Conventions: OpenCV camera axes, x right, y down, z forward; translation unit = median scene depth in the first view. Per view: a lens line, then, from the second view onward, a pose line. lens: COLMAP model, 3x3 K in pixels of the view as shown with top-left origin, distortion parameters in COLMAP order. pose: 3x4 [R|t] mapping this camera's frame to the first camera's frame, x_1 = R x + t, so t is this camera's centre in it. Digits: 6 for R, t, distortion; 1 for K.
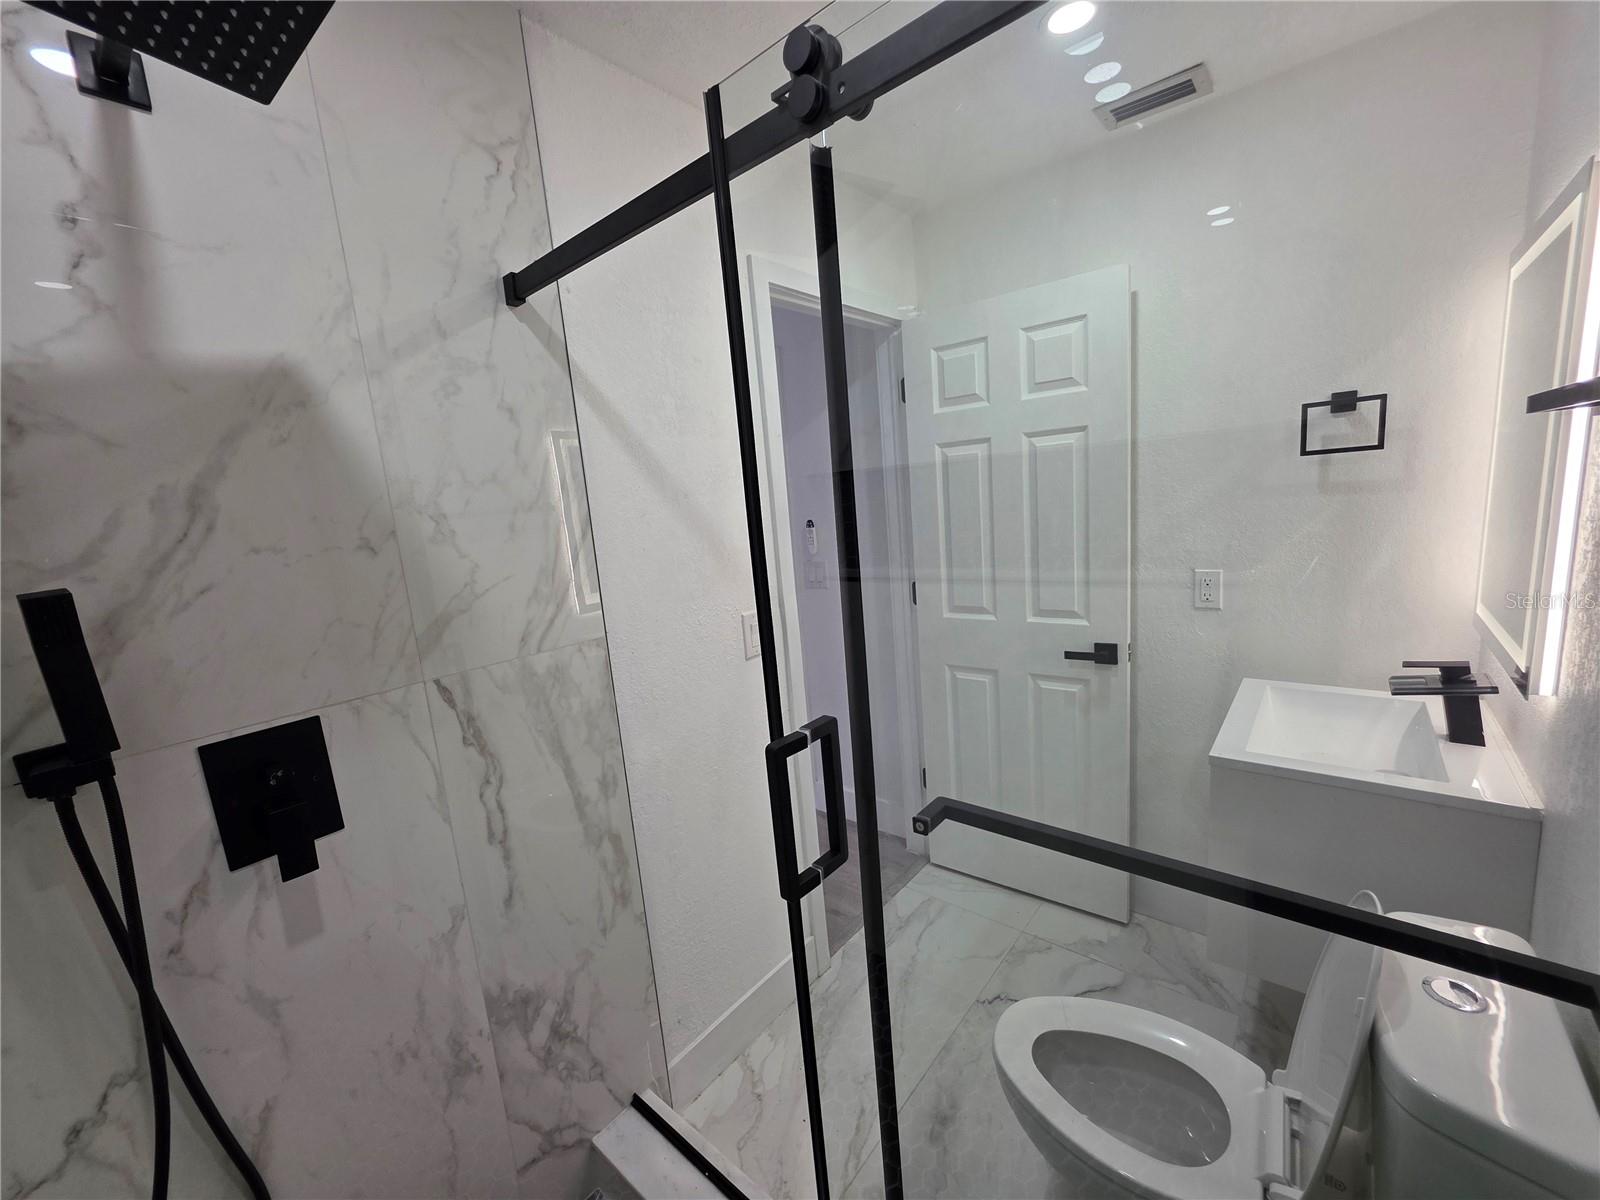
lens RADIAL K [[638.6, 0, 803.4], [0, 638.6, 601.8], [0, 0, 1]] dist [0.001847, 0.000008]
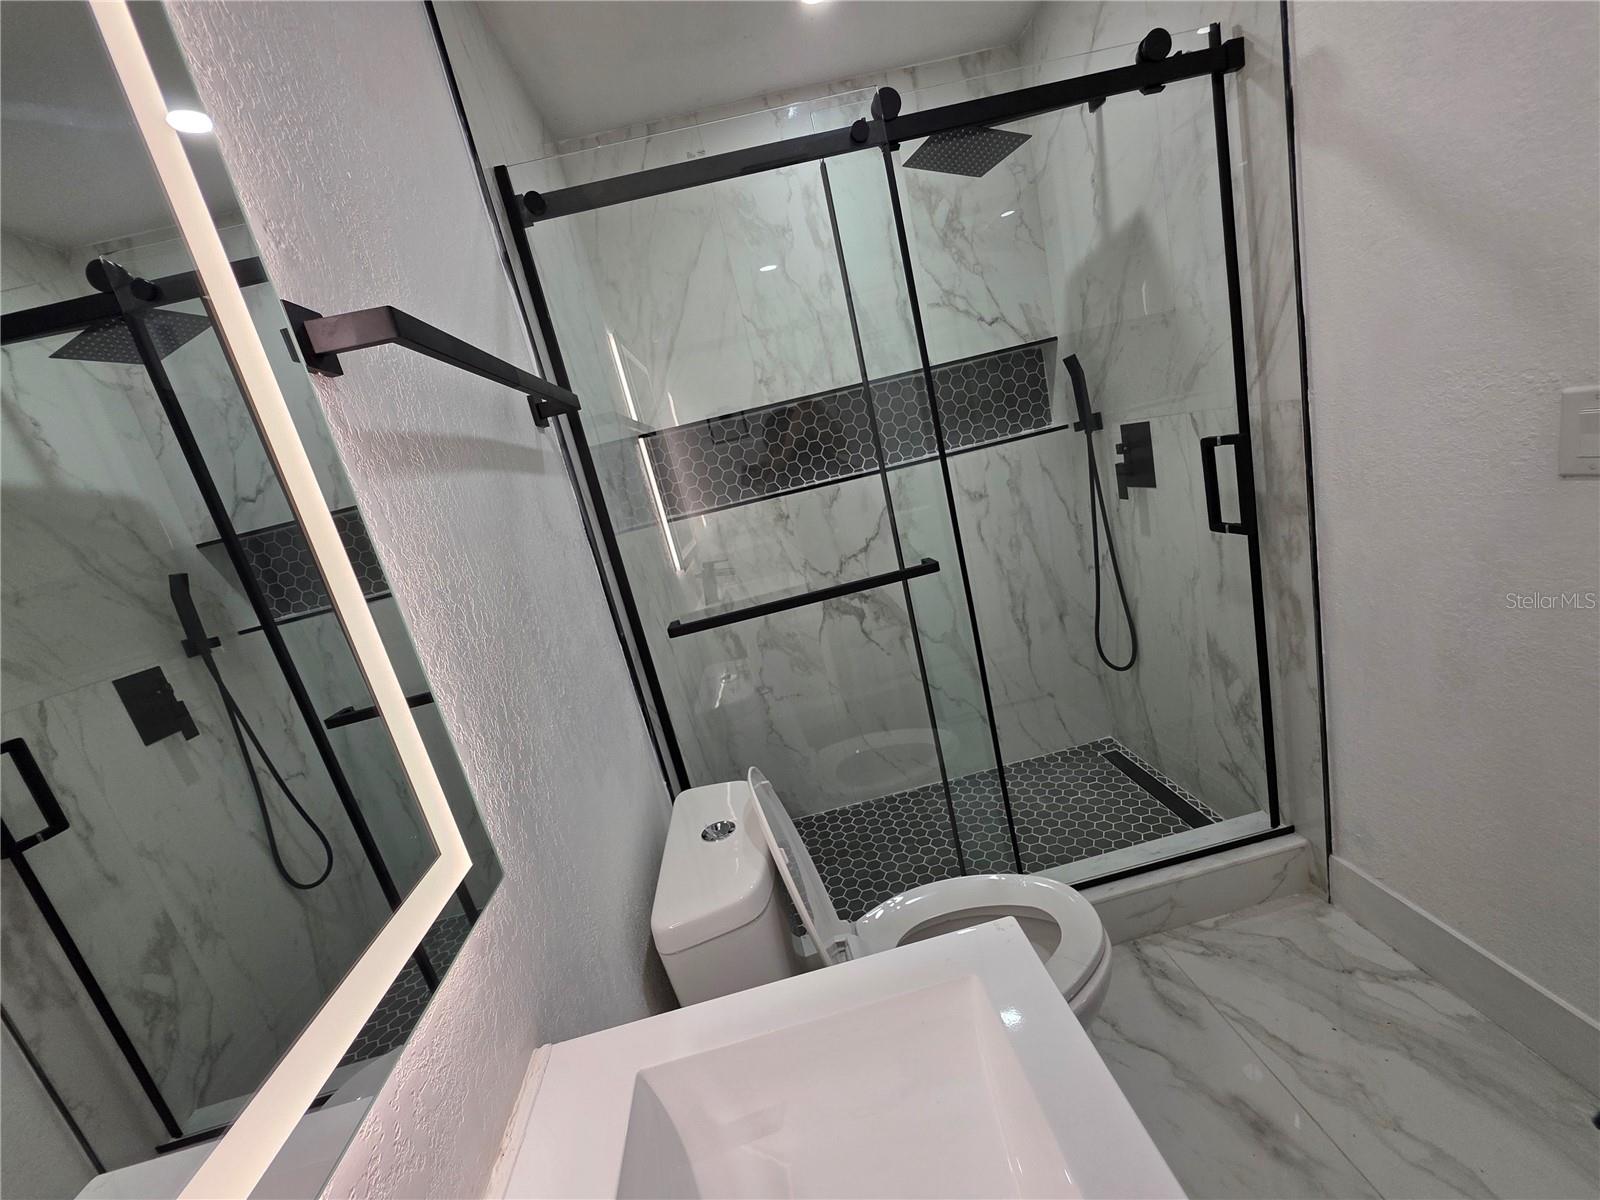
lens RADIAL K [[638.6, 0, 803.4], [0, 638.6, 601.8], [0, 0, 1]] dist [0.001847, 0.000008]
pose [[-0.655397, 0.396031, -0.643129, 1.123019], [0.162108, 0.905420, 0.392347, -0.205150], [0.737683, 0.152887, -0.657609, 1.373683]]
